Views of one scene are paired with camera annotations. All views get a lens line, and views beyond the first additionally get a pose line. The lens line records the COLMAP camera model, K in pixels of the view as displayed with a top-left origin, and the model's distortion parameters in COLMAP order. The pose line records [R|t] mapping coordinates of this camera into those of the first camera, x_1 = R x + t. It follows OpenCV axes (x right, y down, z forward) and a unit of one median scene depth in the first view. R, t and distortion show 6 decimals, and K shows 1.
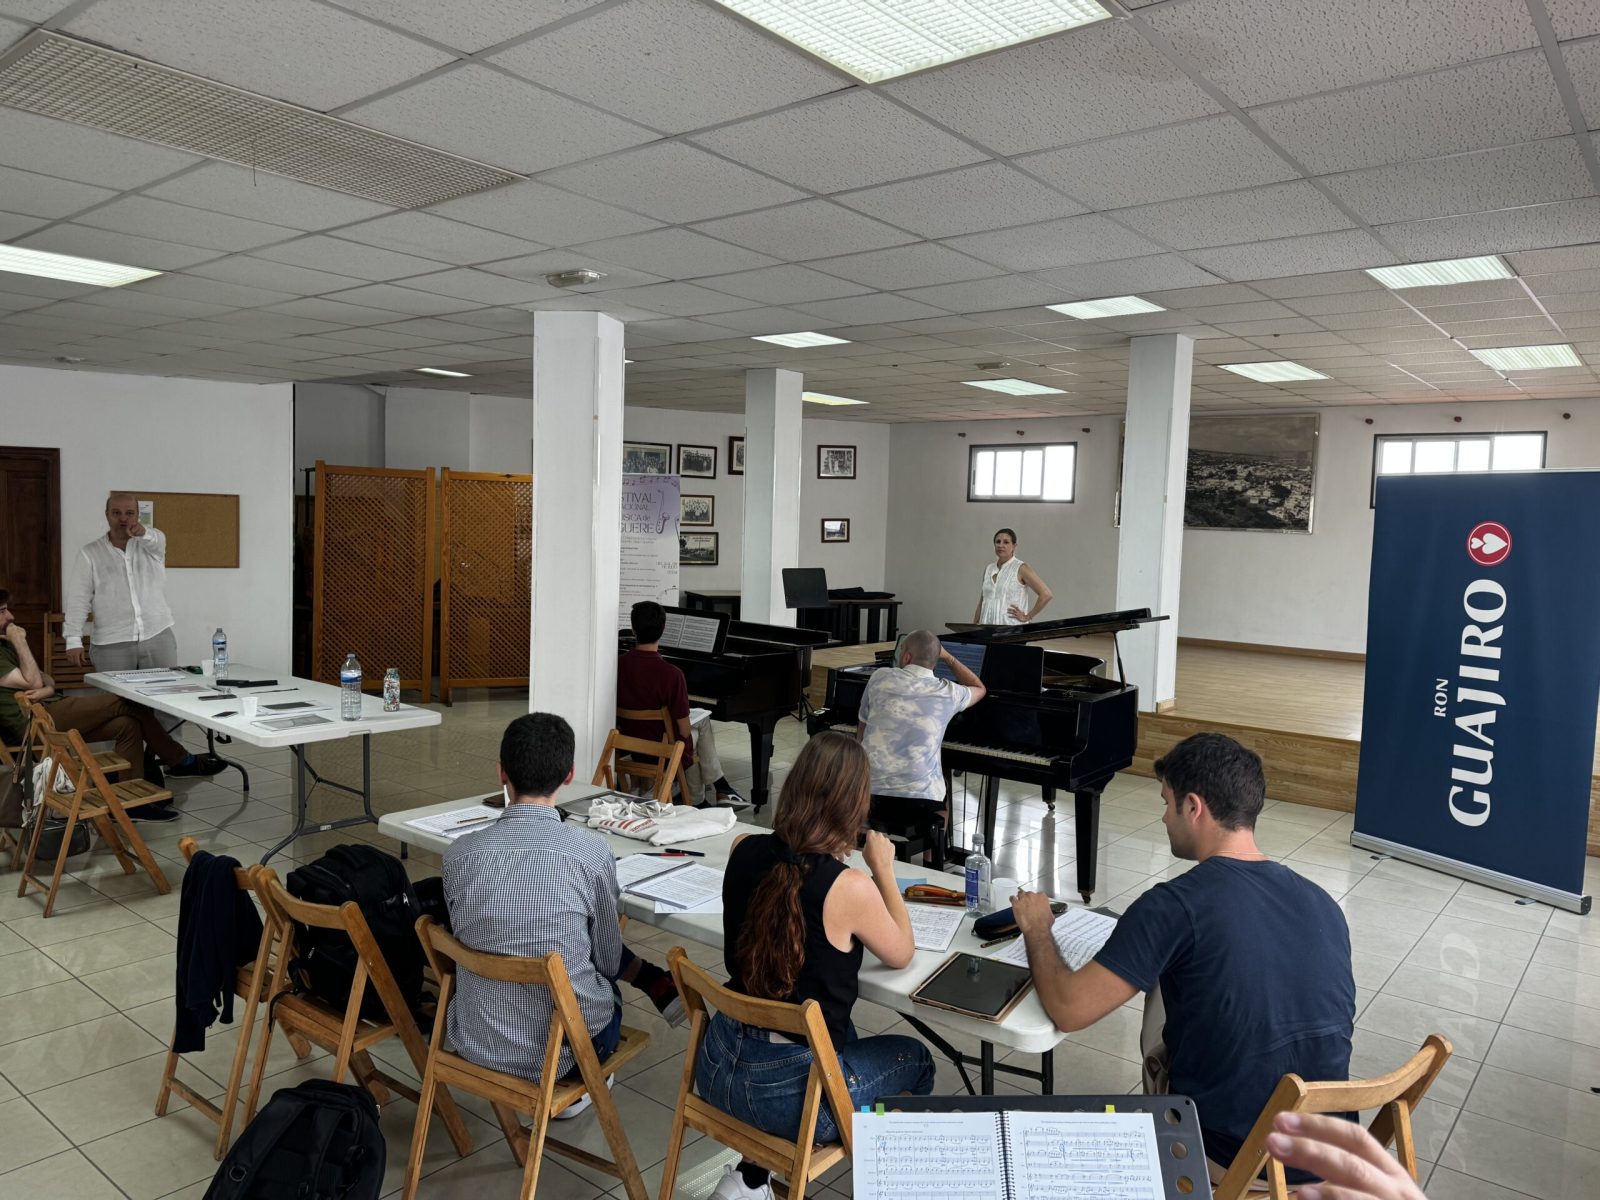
lens RADIAL K [[1124.1, 0, 799.5], [0, 1124.1, 601.8], [0, 0, 1]] dist [0.100237, -0.113007]
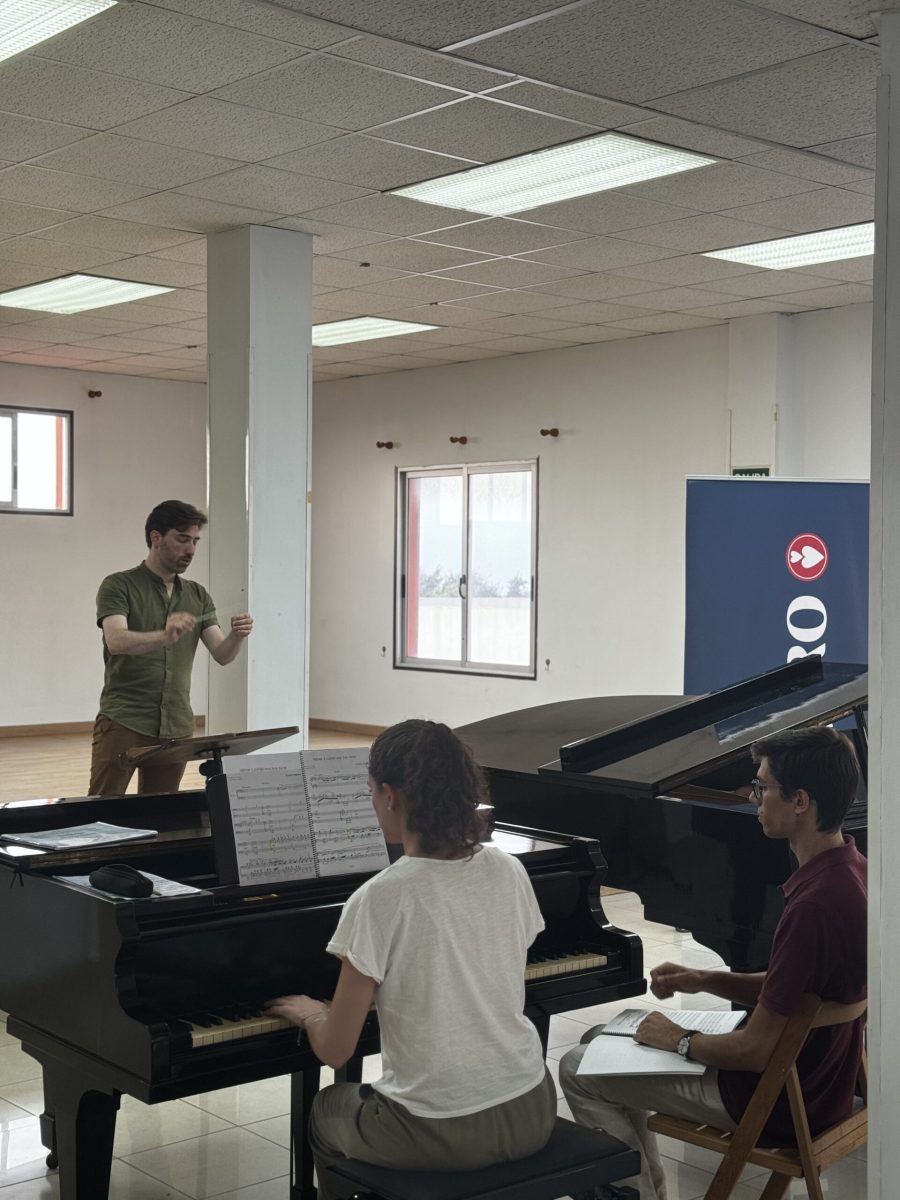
lens RADIAL K [[1682.1, 0, 444.1], [0, 1682.1, 565.7], [0, 0, 1]] dist [0.123721, 0.000000]
pose [[0.186284, -0.027218, 0.982119, -0.772371], [0.067400, 0.997615, 0.014863, -0.080880], [-0.980181, 0.063426, 0.187674, 0.990232]]
